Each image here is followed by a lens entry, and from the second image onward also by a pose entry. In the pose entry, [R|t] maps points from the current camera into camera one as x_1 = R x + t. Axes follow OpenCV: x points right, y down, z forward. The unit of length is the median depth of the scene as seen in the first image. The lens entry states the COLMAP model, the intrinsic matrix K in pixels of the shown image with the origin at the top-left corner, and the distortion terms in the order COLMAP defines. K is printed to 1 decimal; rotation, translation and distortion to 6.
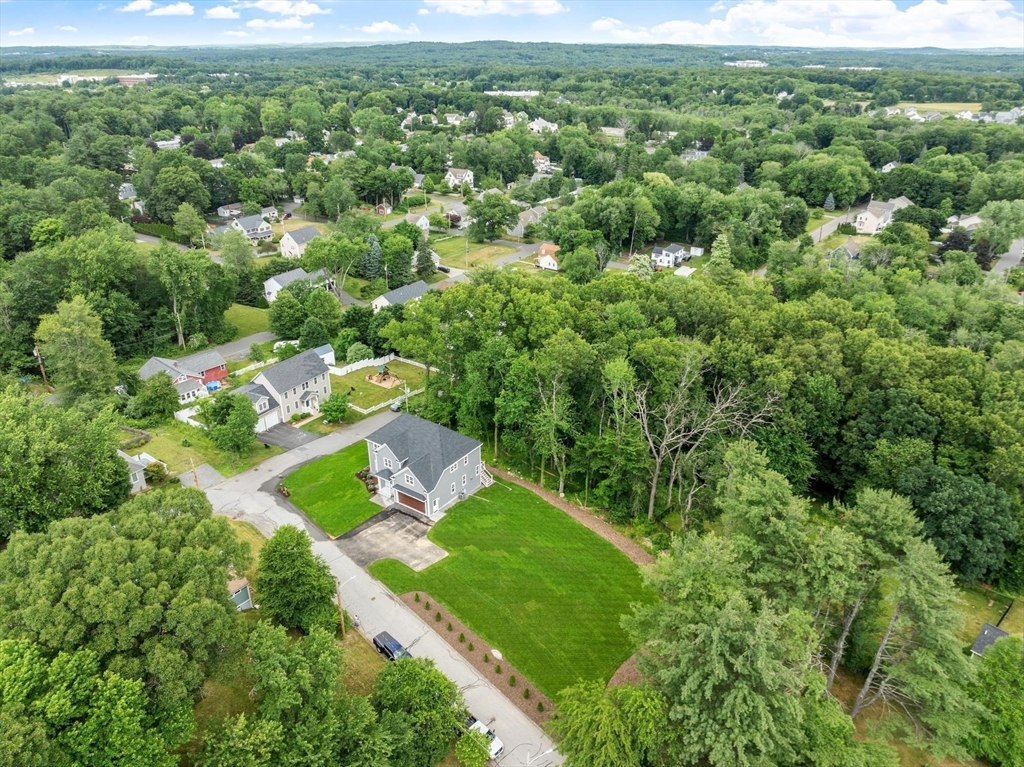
lens RADIAL K [[721.6, 0, 516.6], [0, 721.6, 379.8], [0, 0, 1]] dist [-0.040683, 0.006612]
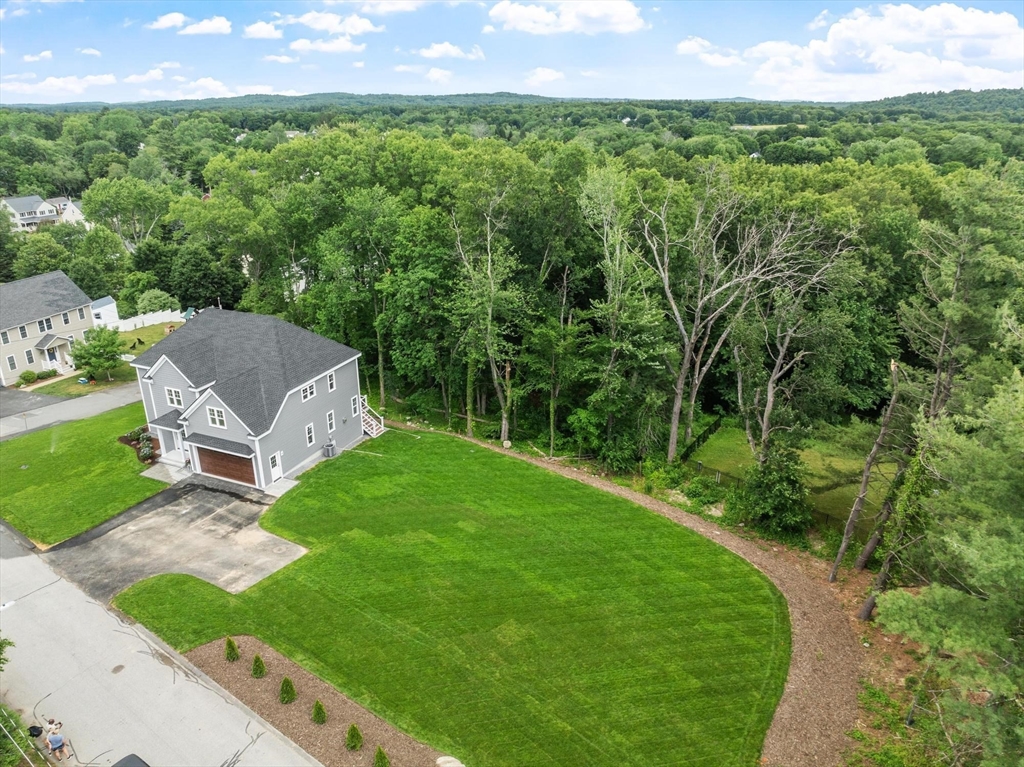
lens RADIAL K [[721.6, 0, 516.6], [0, 721.6, 379.8], [0, 0, 1]] dist [-0.040683, 0.006612]
pose [[0.978985, -0.076982, 0.188842, -0.035960], [0.089509, 0.994254, -0.058718, 0.149385], [-0.183237, 0.074388, 0.980250, 0.446586]]
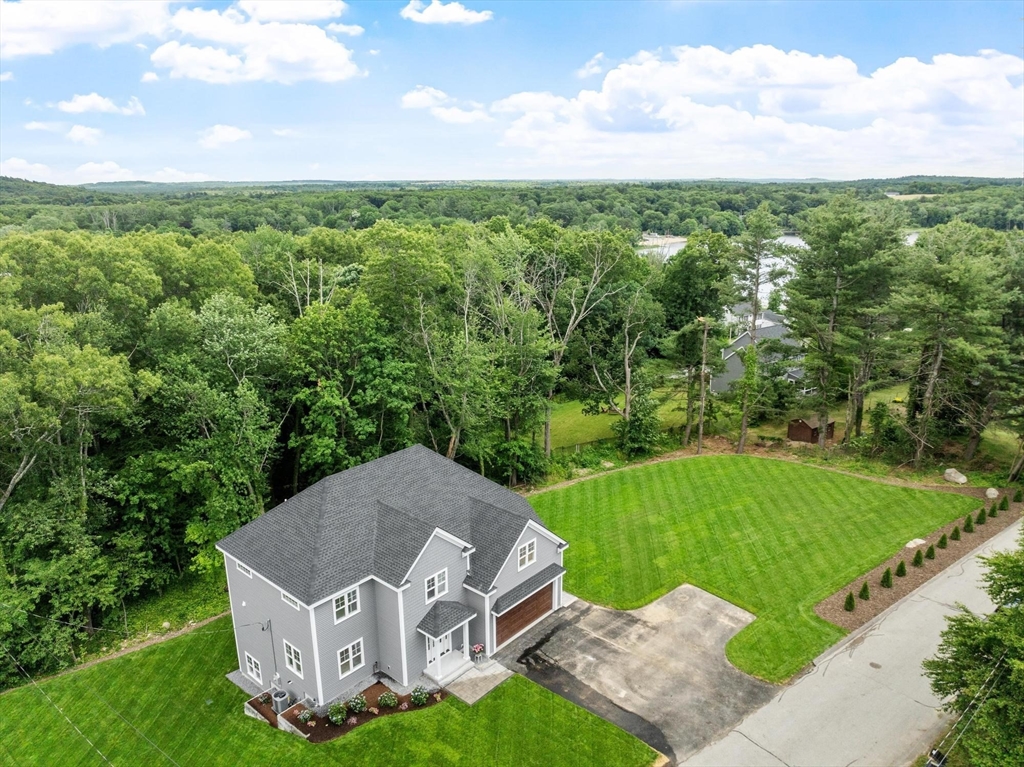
lens RADIAL K [[721.6, 0, 516.6], [0, 721.6, 379.8], [0, 0, 1]] dist [-0.040683, 0.006612]
pose [[0.110974, -0.269767, 0.956510, -0.473668], [0.430025, 0.880724, 0.198502, -0.027733], [-0.895971, 0.389294, 0.213744, 0.820500]]
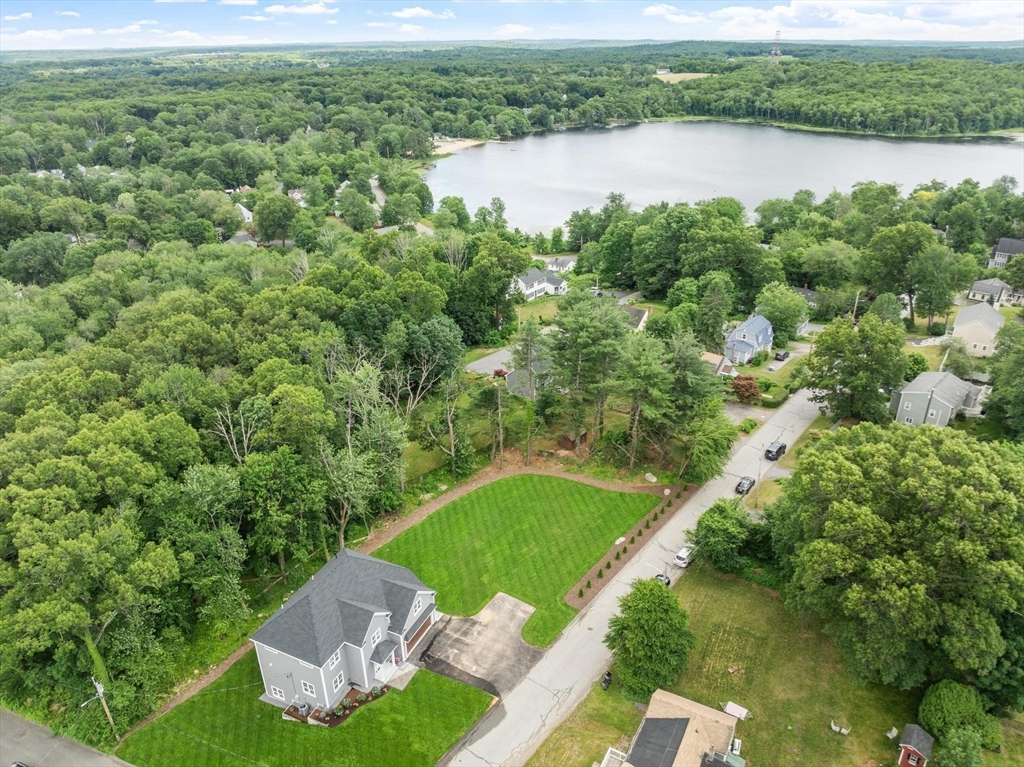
lens RADIAL K [[721.6, 0, 516.6], [0, 721.6, 379.8], [0, 0, 1]] dist [-0.040683, 0.006612]
pose [[-0.169862, -0.425906, 0.888679, -0.695832], [0.429542, 0.779613, 0.455738, -0.331111], [-0.886927, 0.459138, 0.050518, 0.703333]]
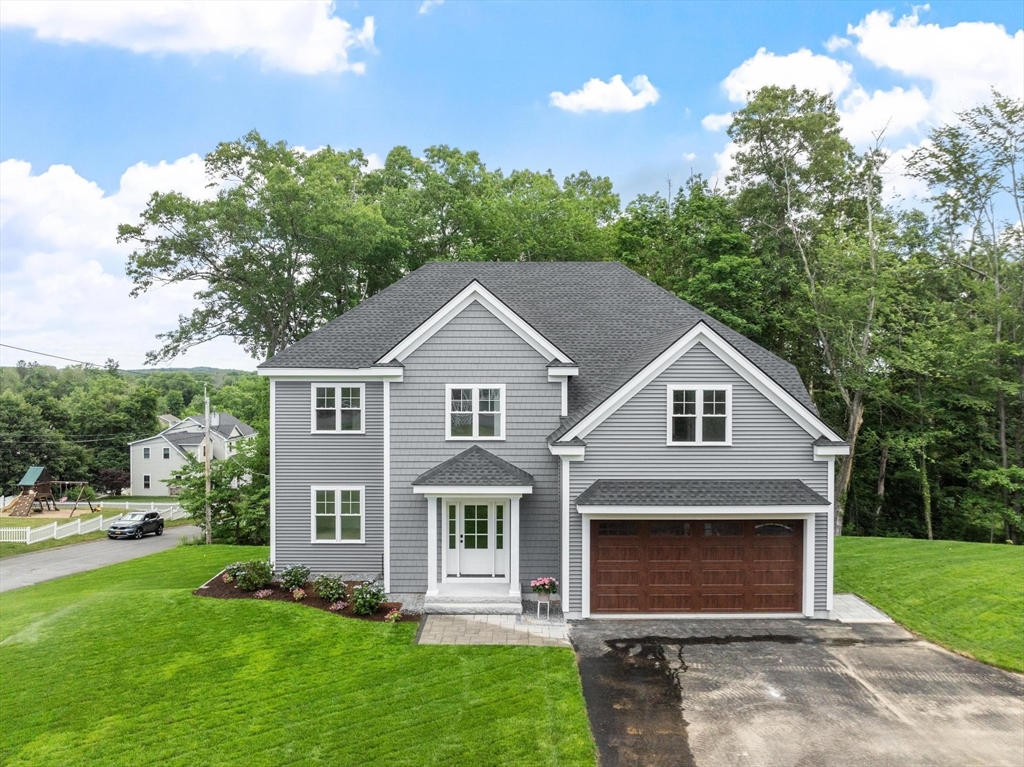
lens RADIAL K [[721.6, 0, 516.6], [0, 721.6, 379.8], [0, 0, 1]] dist [-0.040683, 0.006612]
pose [[0.820658, -0.000543, 0.571419, -0.265603], [0.243540, 0.904961, -0.348905, 0.168724], [-0.516923, 0.425495, 0.742795, 0.828429]]
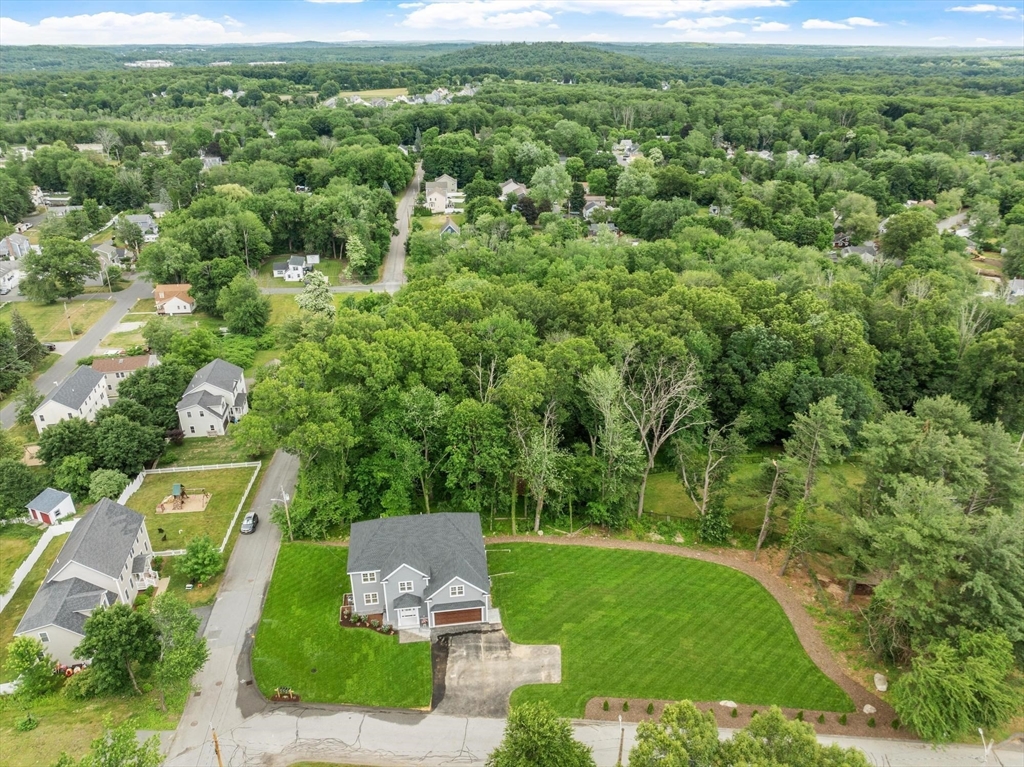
lens RADIAL K [[721.6, 0, 516.6], [0, 721.6, 379.8], [0, 0, 1]] dist [-0.040683, 0.006612]
pose [[0.732951, -0.293777, 0.613578, -0.480099], [0.291532, 0.950572, 0.106878, -0.135538], [-0.614648, 0.100542, 0.782368, 0.299865]]
